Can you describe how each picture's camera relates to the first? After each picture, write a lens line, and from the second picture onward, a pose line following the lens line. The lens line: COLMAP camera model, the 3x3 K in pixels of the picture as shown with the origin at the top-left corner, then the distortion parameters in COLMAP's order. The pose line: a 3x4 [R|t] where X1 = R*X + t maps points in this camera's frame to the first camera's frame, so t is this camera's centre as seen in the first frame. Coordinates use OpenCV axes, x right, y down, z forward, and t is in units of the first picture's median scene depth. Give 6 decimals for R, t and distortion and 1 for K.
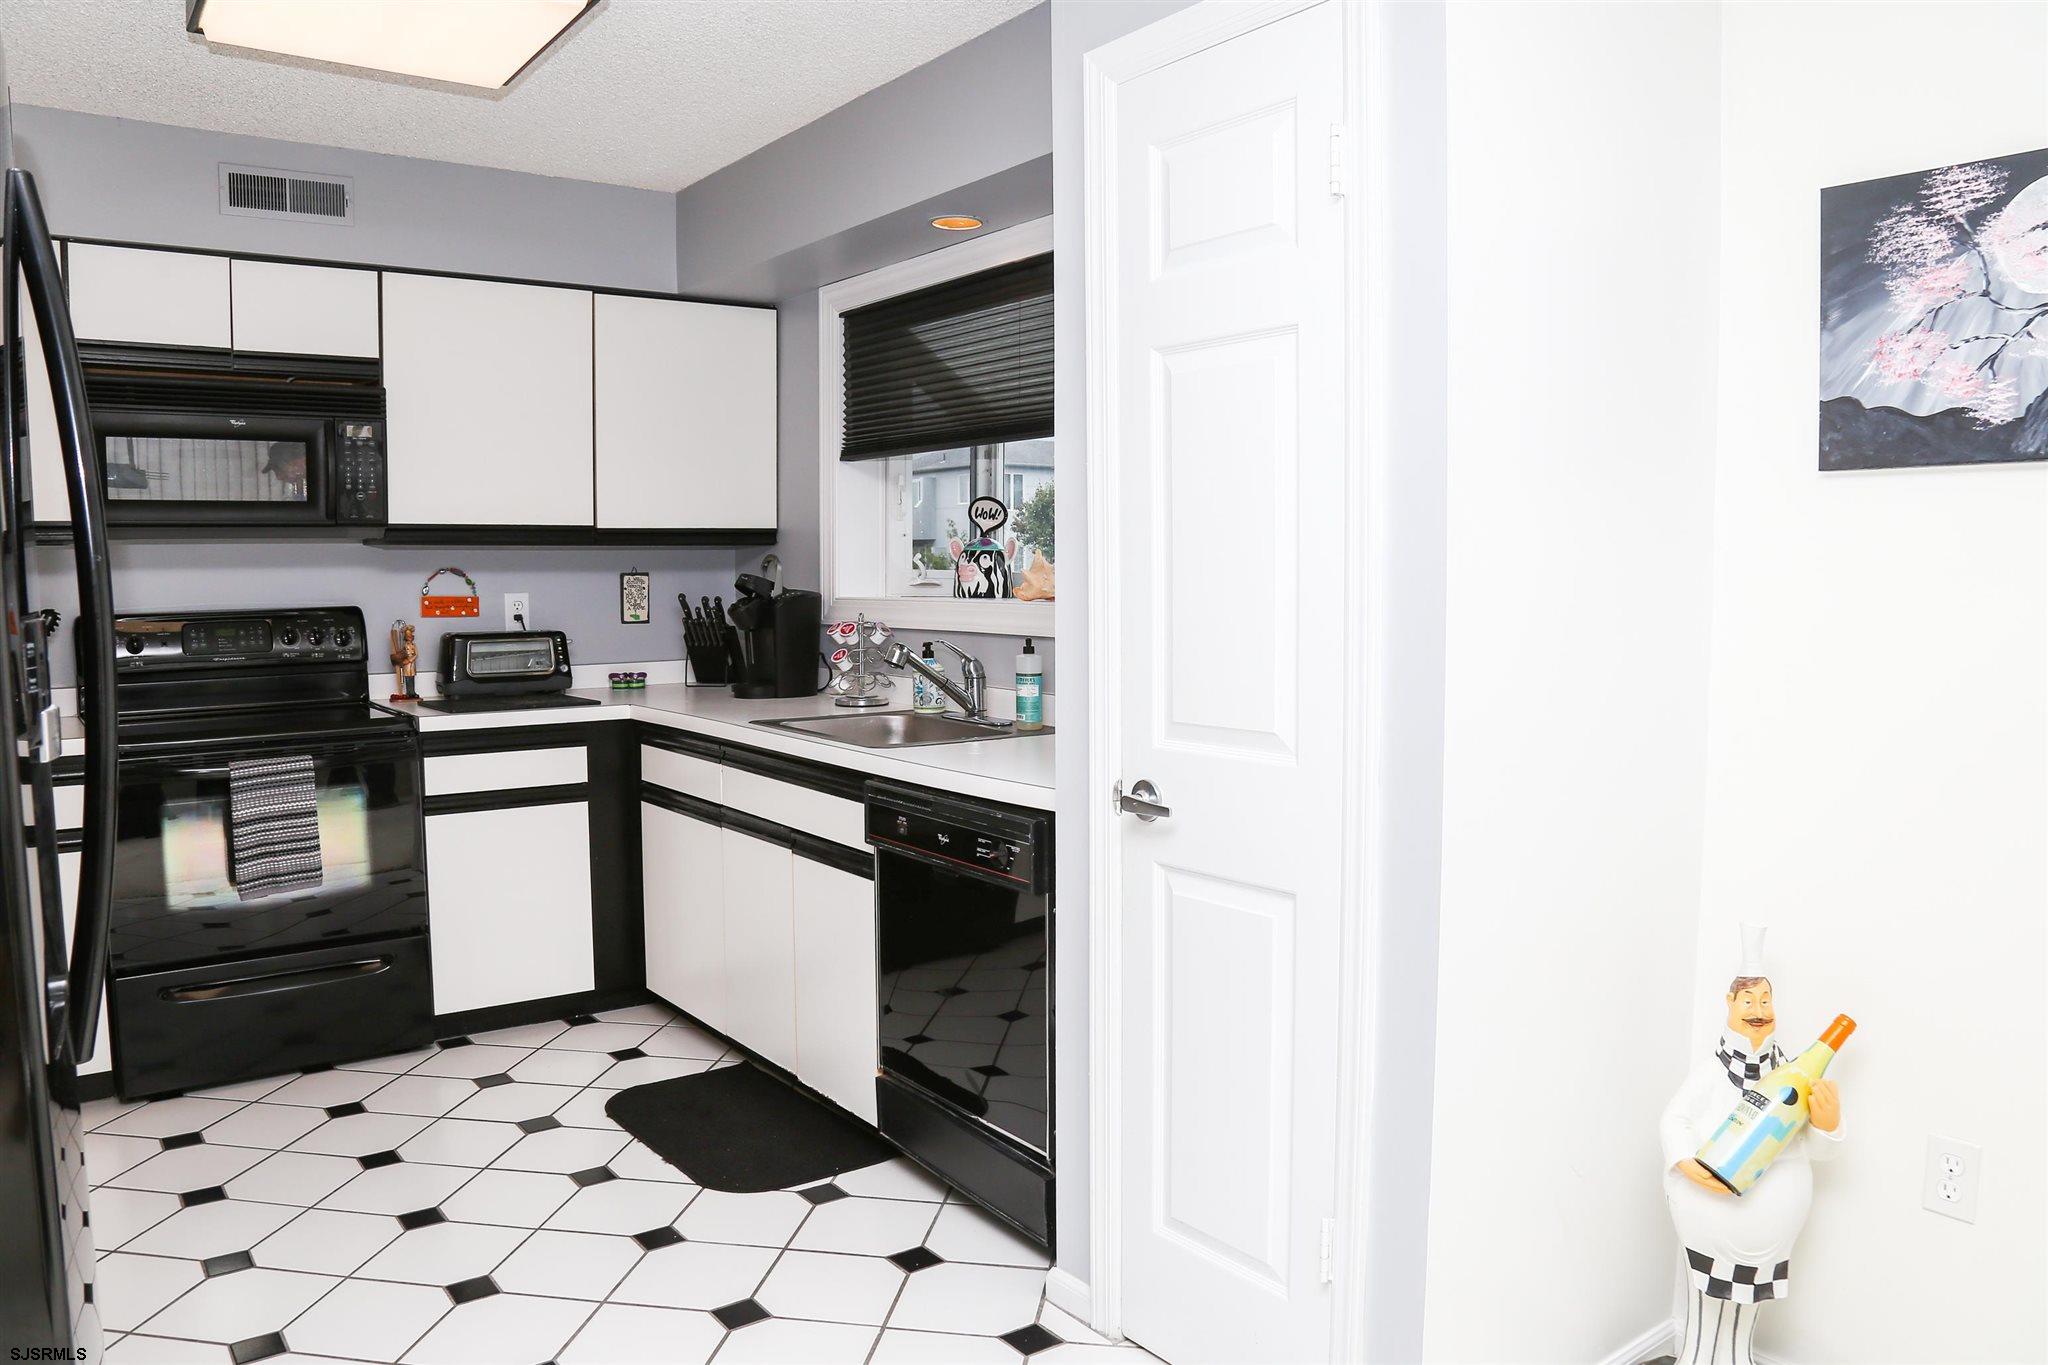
lens RADIAL K [[1442.2, 0, 1030.1], [0, 1442.2, 697.9], [0, 0, 1]] dist [-0.126693, 0.062839]
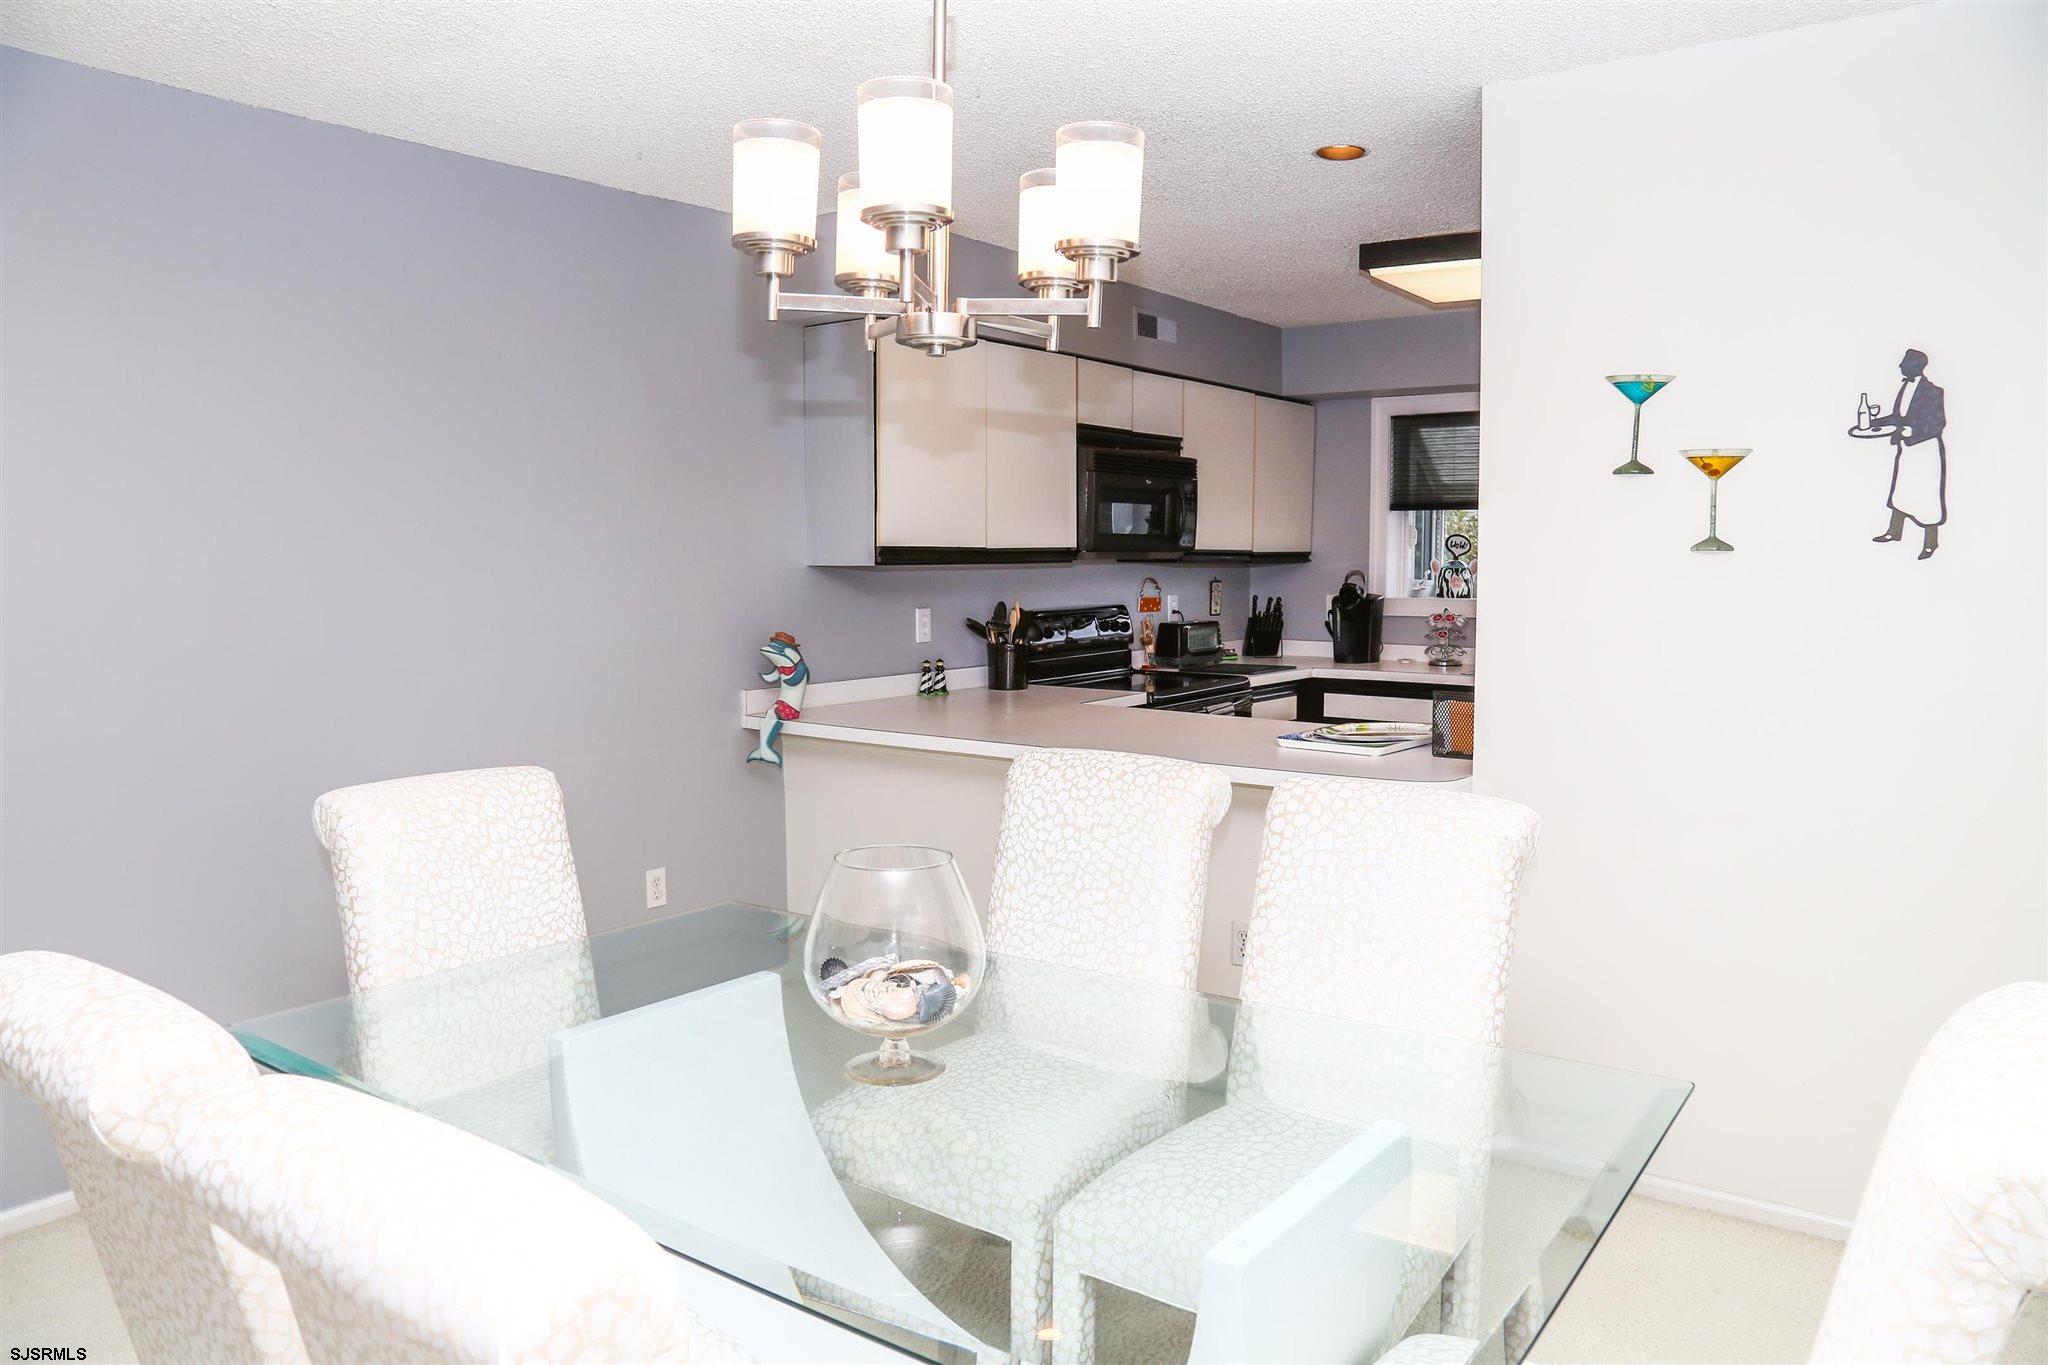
lens RADIAL K [[1442.2, 0, 953.2], [0, 1442.2, 691.9], [0, 0, 1]] dist [-0.126693, 0.062839]
pose [[0.961480, -0.026037, 0.273639, -1.200226], [0.025755, 0.999658, 0.004623, 0.014773], [-0.273666, 0.002603, 0.961821, -0.427832]]
